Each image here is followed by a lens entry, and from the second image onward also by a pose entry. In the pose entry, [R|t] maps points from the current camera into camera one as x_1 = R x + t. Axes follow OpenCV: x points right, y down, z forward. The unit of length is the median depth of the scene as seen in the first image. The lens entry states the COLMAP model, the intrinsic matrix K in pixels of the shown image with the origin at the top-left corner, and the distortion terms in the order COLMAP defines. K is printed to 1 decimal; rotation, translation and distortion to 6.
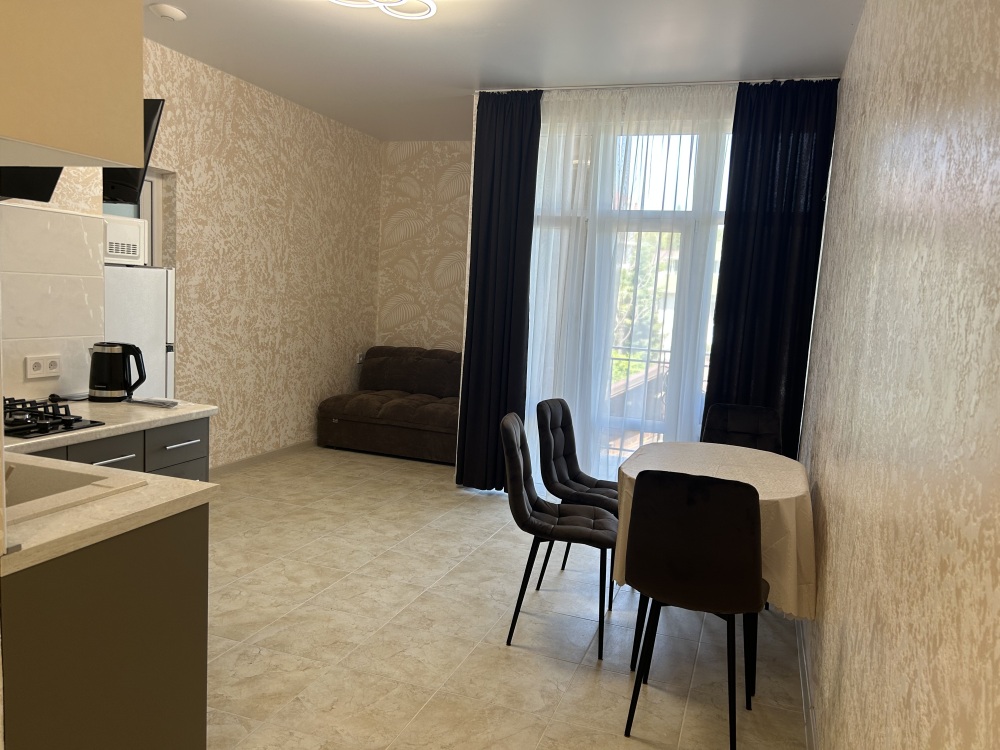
lens RADIAL K [[759.7, 0, 506.0], [0, 759.7, 374.3], [0, 0, 1]] dist [0.045848, -0.056772]
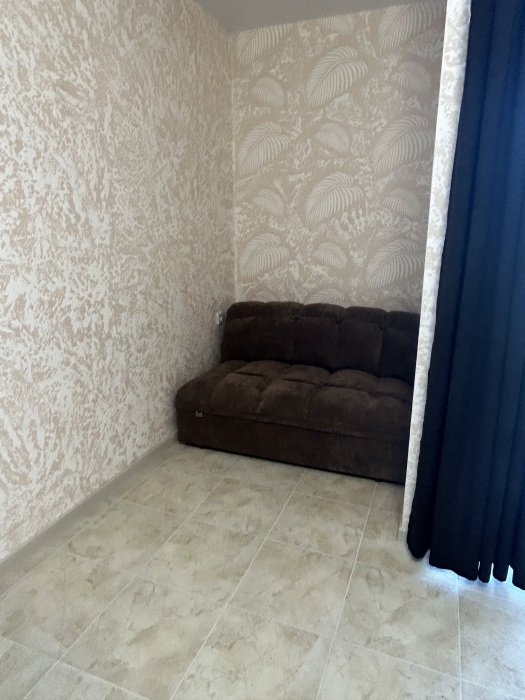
lens RADIAL K [[461.3, 0, 262.5], [0, 461.3, 350.0], [0, 0, 1]] dist [-0.008268, -0.003768]
pose [[0.997013, -0.047937, -0.060552, -0.138562], [0.056278, 0.987894, 0.144562, -0.066385], [0.052889, -0.147538, 0.987641, 0.594318]]
